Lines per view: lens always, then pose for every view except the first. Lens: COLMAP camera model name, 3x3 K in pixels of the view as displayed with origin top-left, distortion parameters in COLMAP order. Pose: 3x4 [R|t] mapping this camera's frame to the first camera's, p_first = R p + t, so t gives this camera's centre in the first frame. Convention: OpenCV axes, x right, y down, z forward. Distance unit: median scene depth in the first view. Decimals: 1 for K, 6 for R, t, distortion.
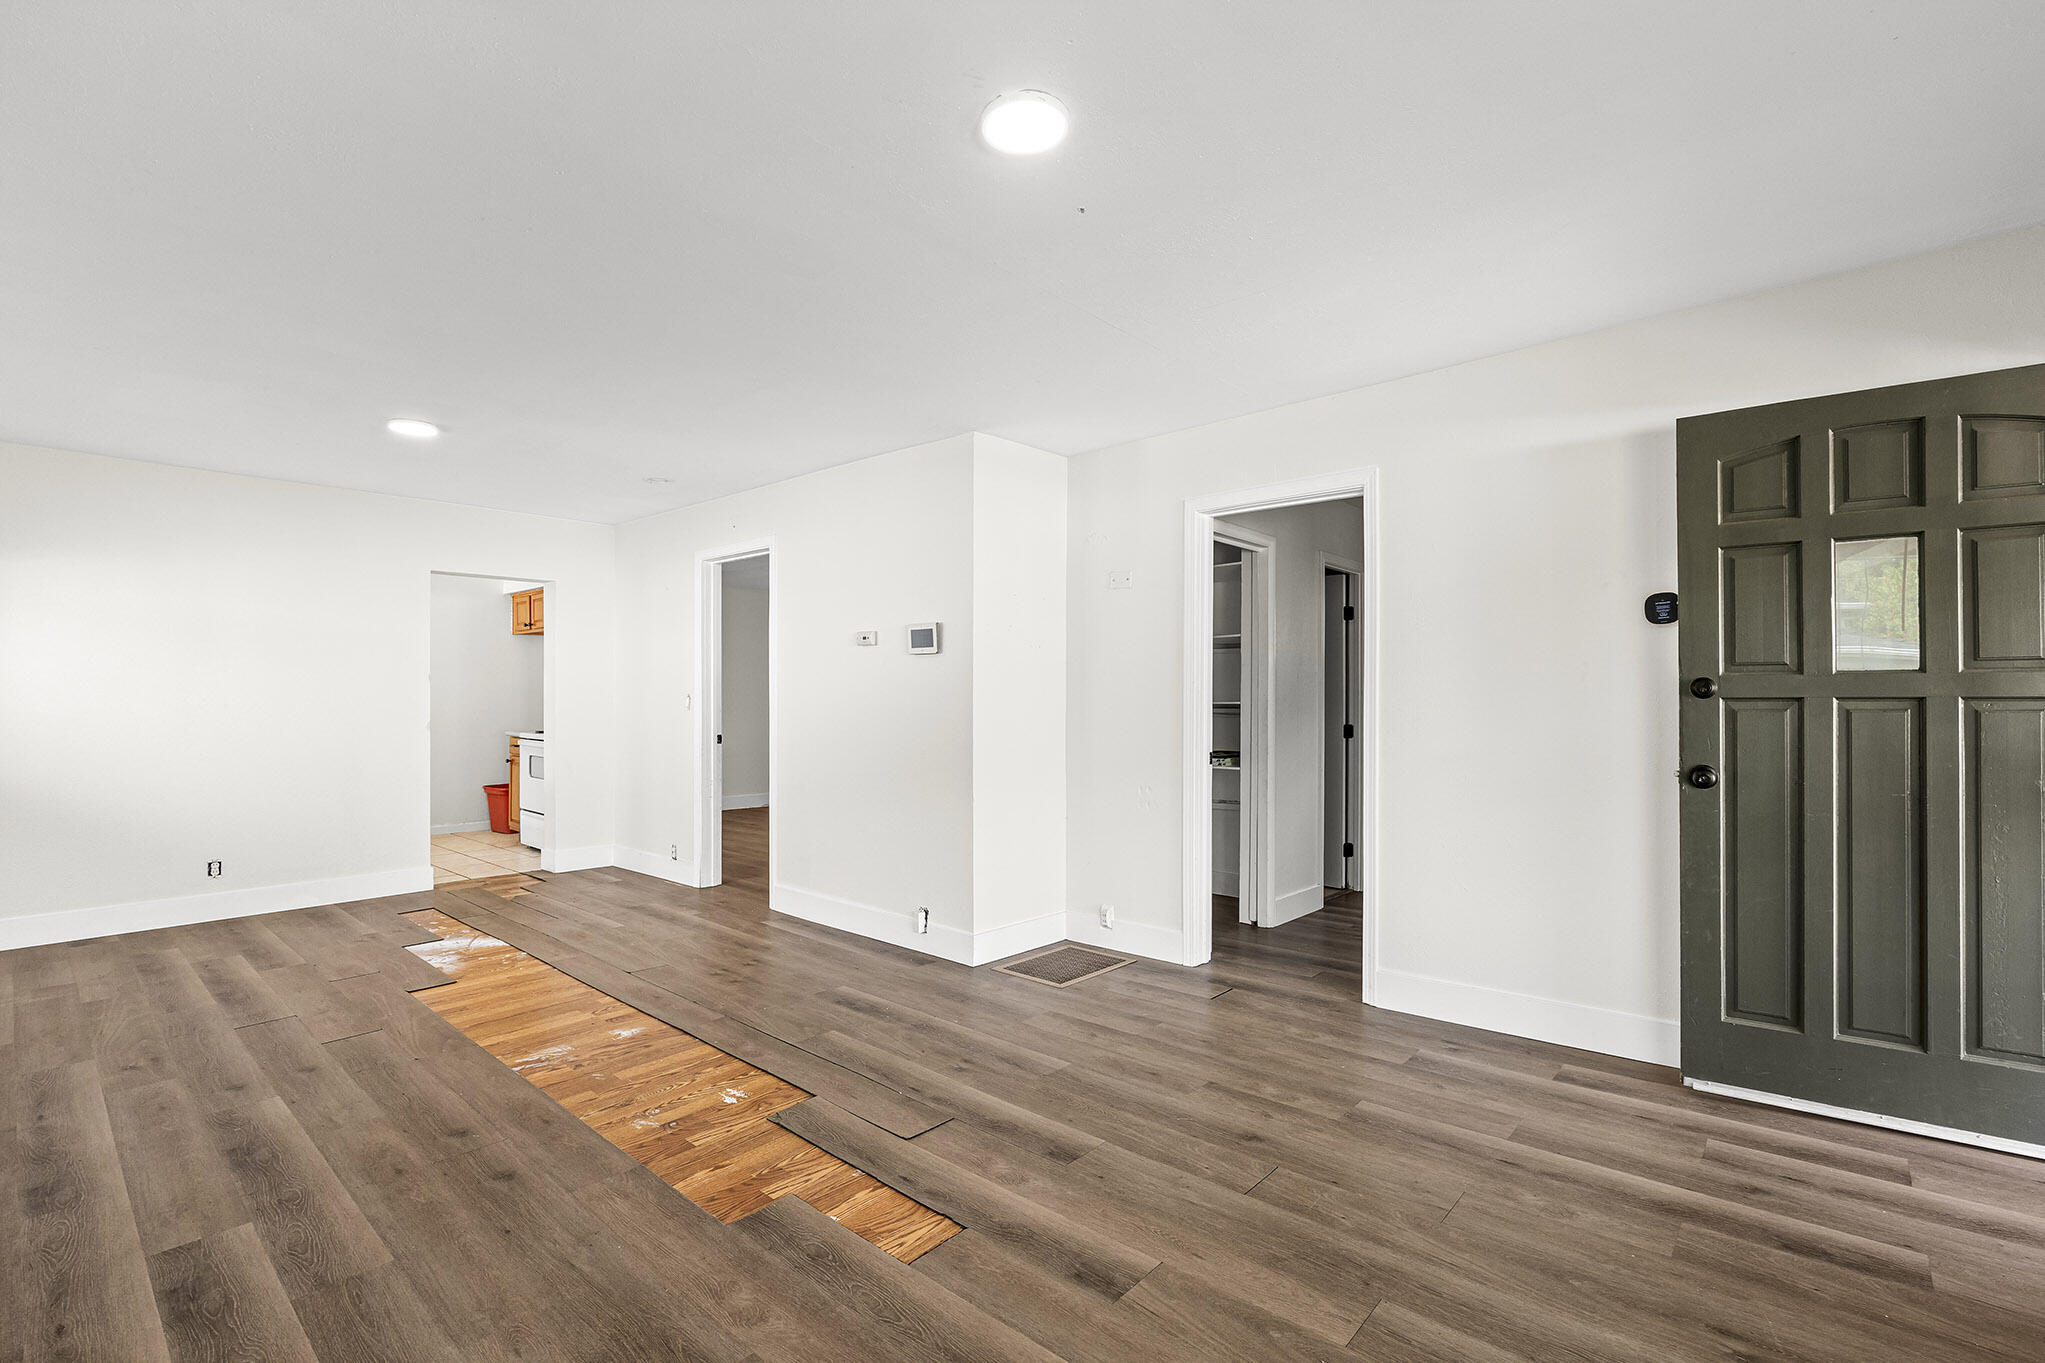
lens RADIAL K [[899.4, 0, 1020.6], [0, 899.4, 684.2], [0, 0, 1]] dist [-0.007081, -0.000472]
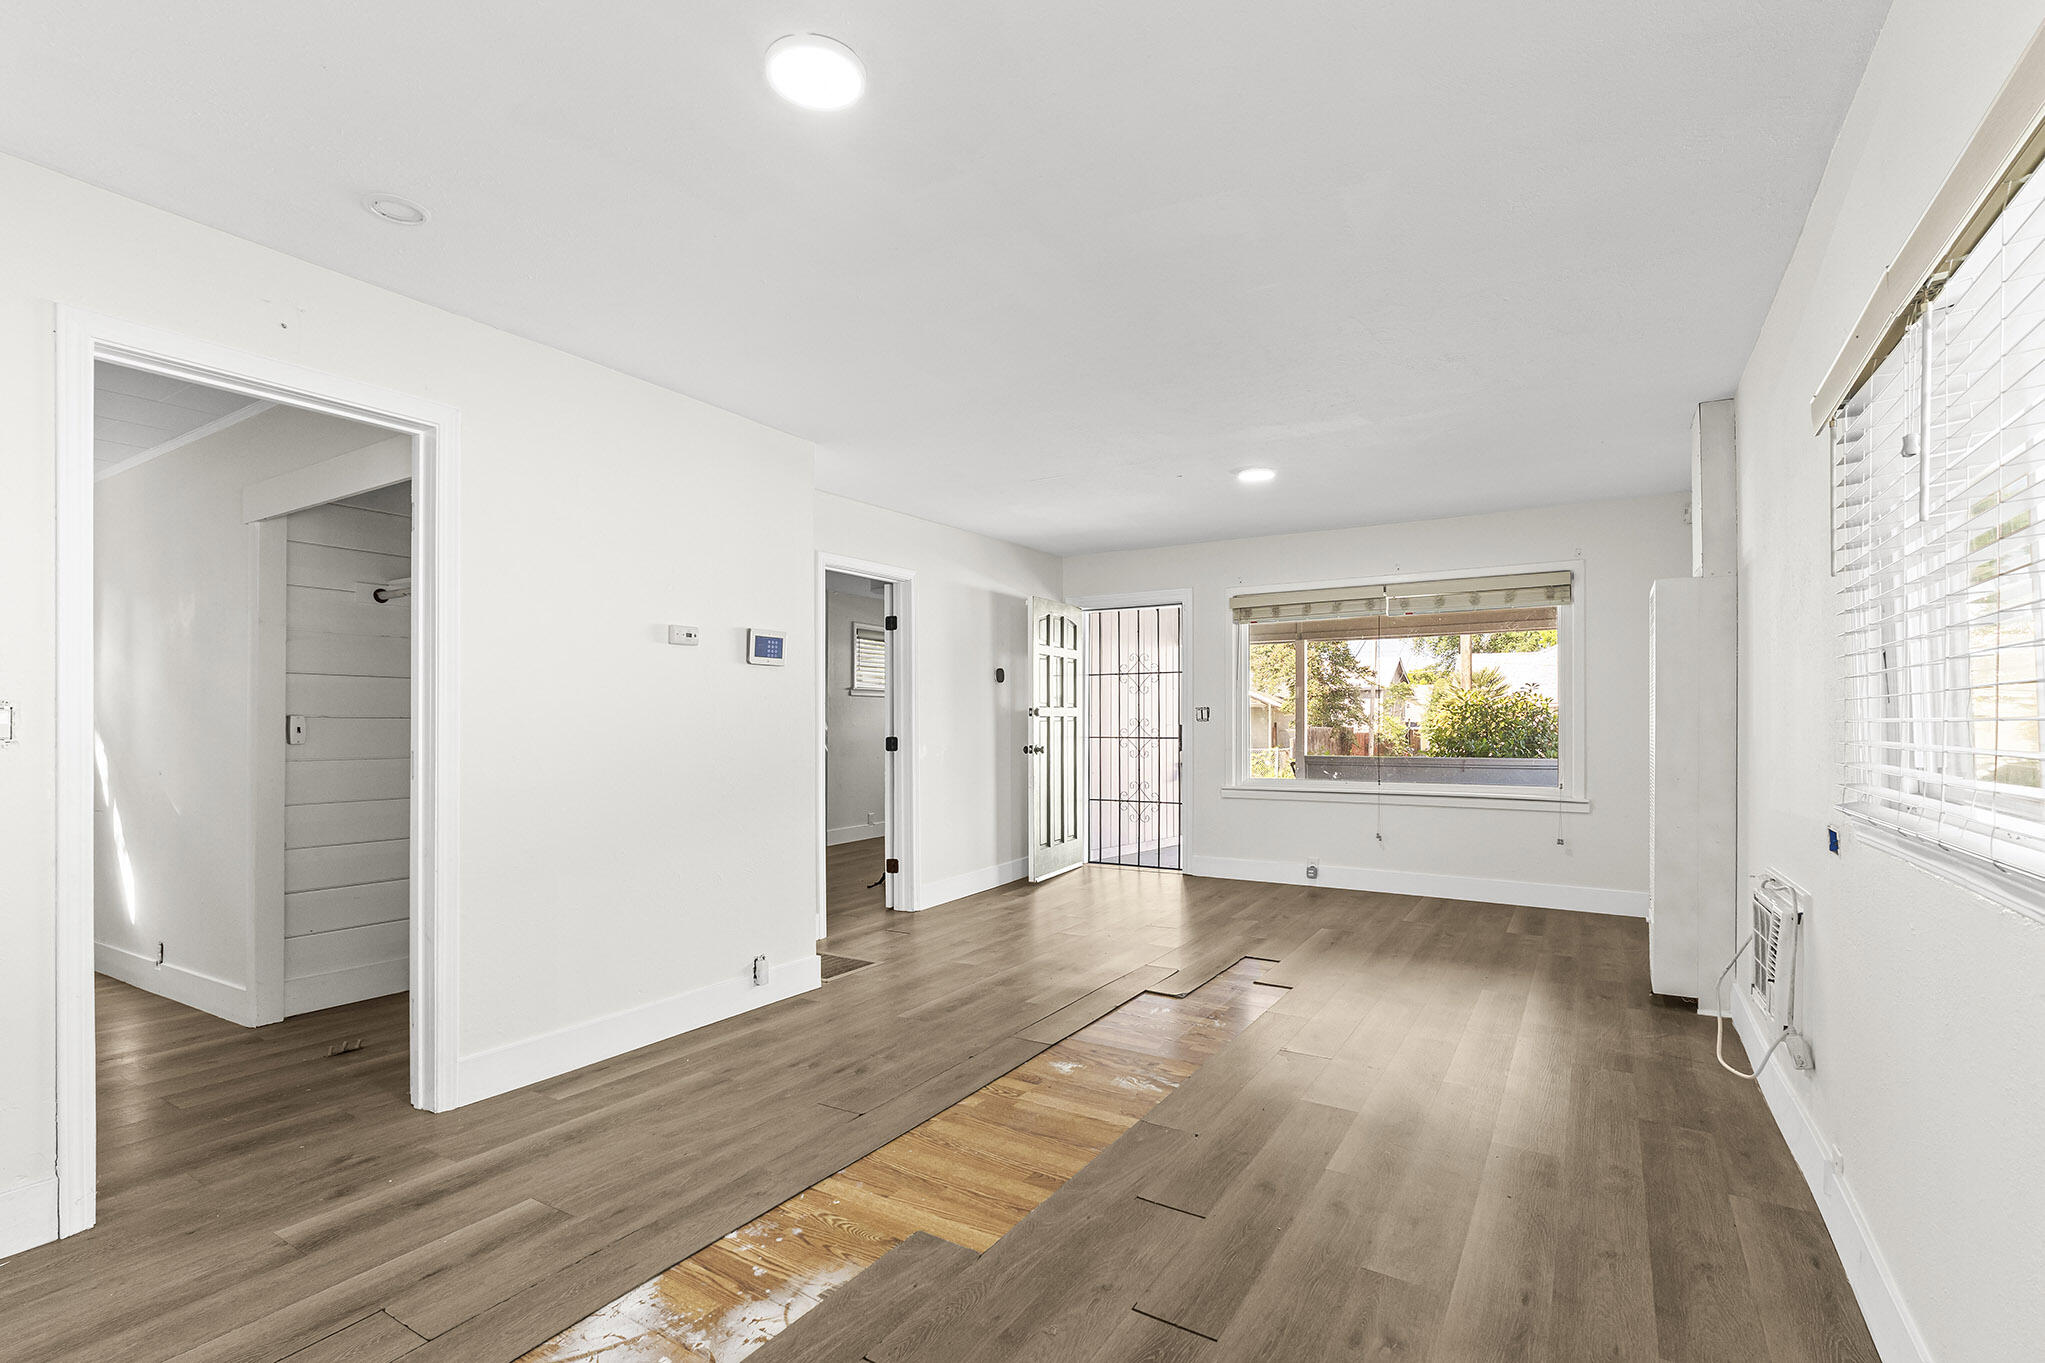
lens RADIAL K [[930.3, 0, 1027.4], [0, 930.3, 721.2], [0, 0, 1]] dist [-0.001198, -0.000027]
pose [[-0.164597, -0.000046, 0.986361, -1.255072], [-0.010420, 0.999944, -0.001692, 0.024266], [-0.986306, -0.010556, -0.164588, 1.081165]]
